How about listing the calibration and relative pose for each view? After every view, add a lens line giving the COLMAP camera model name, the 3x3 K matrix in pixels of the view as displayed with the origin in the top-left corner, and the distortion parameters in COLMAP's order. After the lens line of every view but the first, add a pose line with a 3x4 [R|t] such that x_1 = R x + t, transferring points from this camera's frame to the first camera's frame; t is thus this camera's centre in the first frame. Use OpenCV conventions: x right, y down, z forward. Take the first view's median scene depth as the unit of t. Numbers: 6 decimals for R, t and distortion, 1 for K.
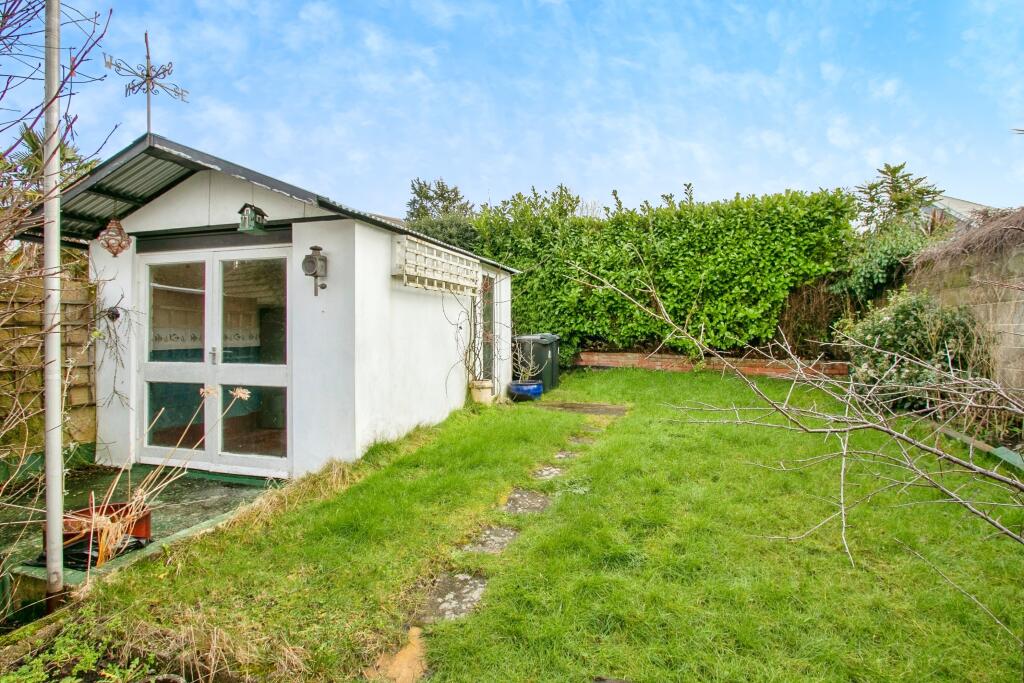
lens RADIAL K [[501.6, 0, 513.9], [0, 501.6, 331.1], [0, 0, 1]] dist [-0.002320, -0.000241]
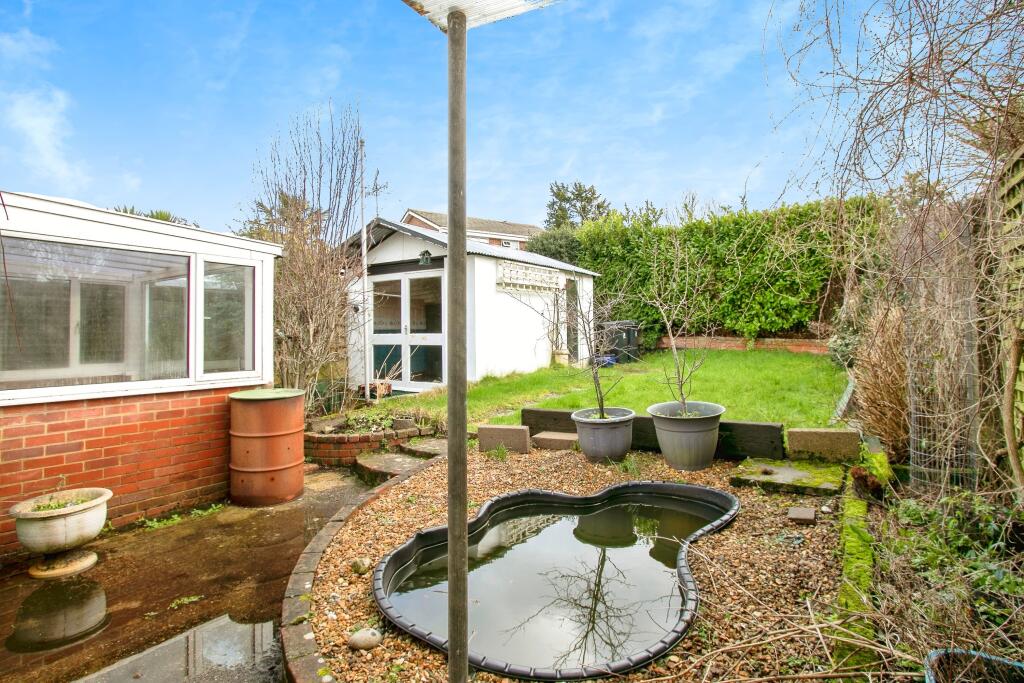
lens RADIAL K [[501.6, 0, 513.9], [0, 501.6, 331.1], [0, 0, 1]] dist [-0.002320, -0.000241]
pose [[0.960846, -0.008682, -0.276946, 0.155834], [0.009643, 0.999951, 0.002105, 0.027848], [0.276915, -0.004693, 0.960883, -0.349358]]
